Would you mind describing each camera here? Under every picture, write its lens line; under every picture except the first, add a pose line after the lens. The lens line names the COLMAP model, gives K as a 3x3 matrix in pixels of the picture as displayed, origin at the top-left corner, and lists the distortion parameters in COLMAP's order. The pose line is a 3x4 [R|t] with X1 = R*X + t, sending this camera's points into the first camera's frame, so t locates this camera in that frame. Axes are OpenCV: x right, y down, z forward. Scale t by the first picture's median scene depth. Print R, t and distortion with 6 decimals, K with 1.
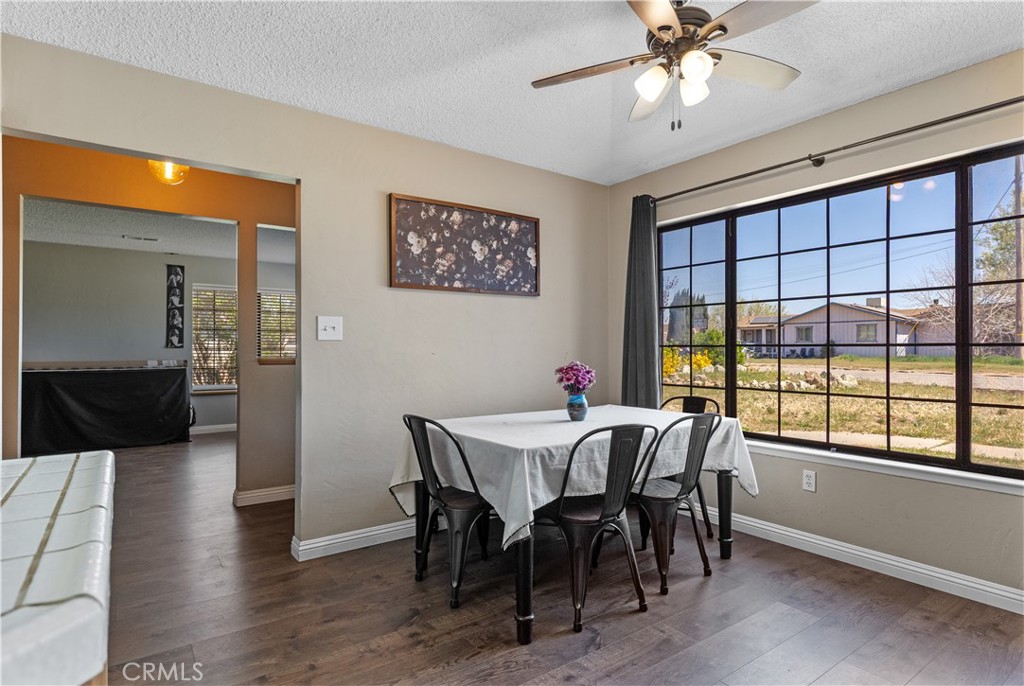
lens RADIAL K [[537.1, 0, 510.9], [0, 537.1, 348.4], [0, 0, 1]] dist [0.000214, 0.000015]
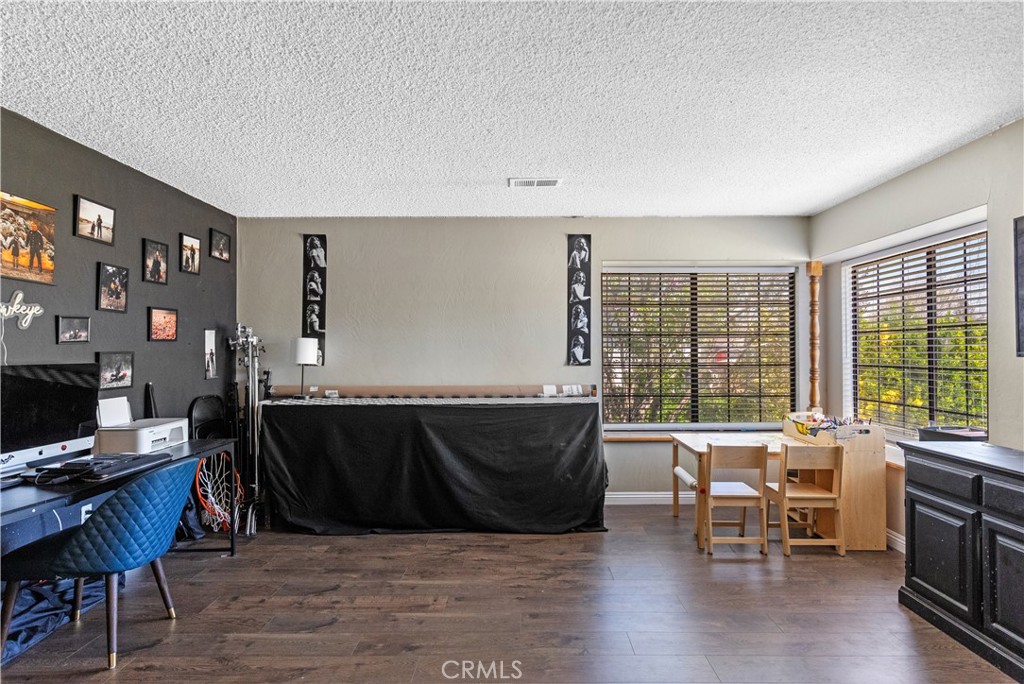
lens RADIAL K [[539.1, 0, 528.3], [0, 539.1, 345.2], [0, 0, 1]] dist [0.003155, 0.000424]
pose [[0.814614, -0.007473, -0.579955, -0.360079], [0.005428, 0.999971, -0.005261, -0.025466], [0.579977, 0.001137, 0.814632, 0.528015]]
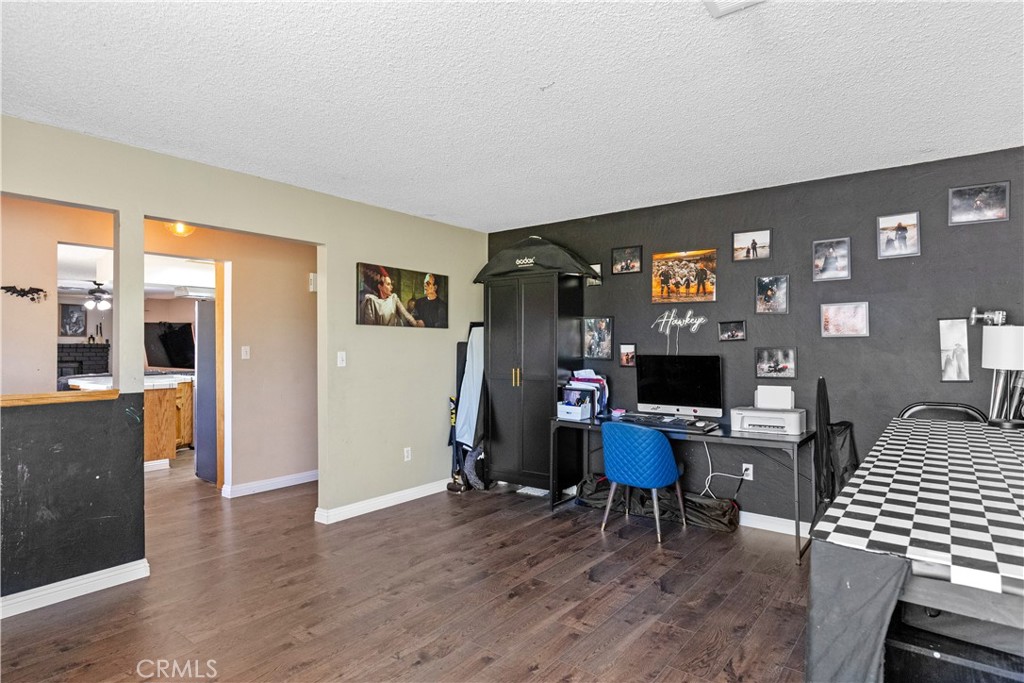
lens RADIAL K [[560.9, 0, 517.1], [0, 560.9, 341.3], [0, 0, 1]] dist [0.000146, 0.000127]
pose [[-0.957634, 0.002093, -0.287980, -0.519311], [0.006084, 0.999897, -0.012965, -0.024352], [0.287924, -0.014168, -0.957549, 1.267221]]
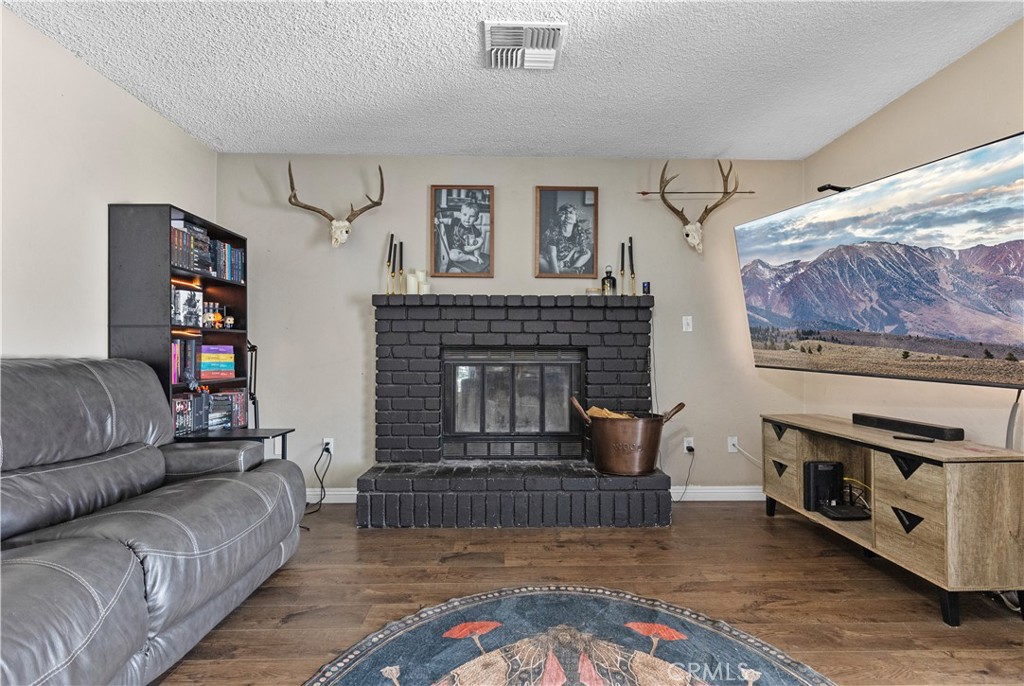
lens RADIAL K [[526.5, 0, 514.1], [0, 526.5, 348.8], [0, 0, 1]] dist [-0.001580, 0.000108]
pose [[-0.828555, 0.003667, 0.559895, 0.053893], [0.000473, 0.999983, -0.005848, 0.013306], [-0.559907, -0.004580, -0.828543, -0.374136]]
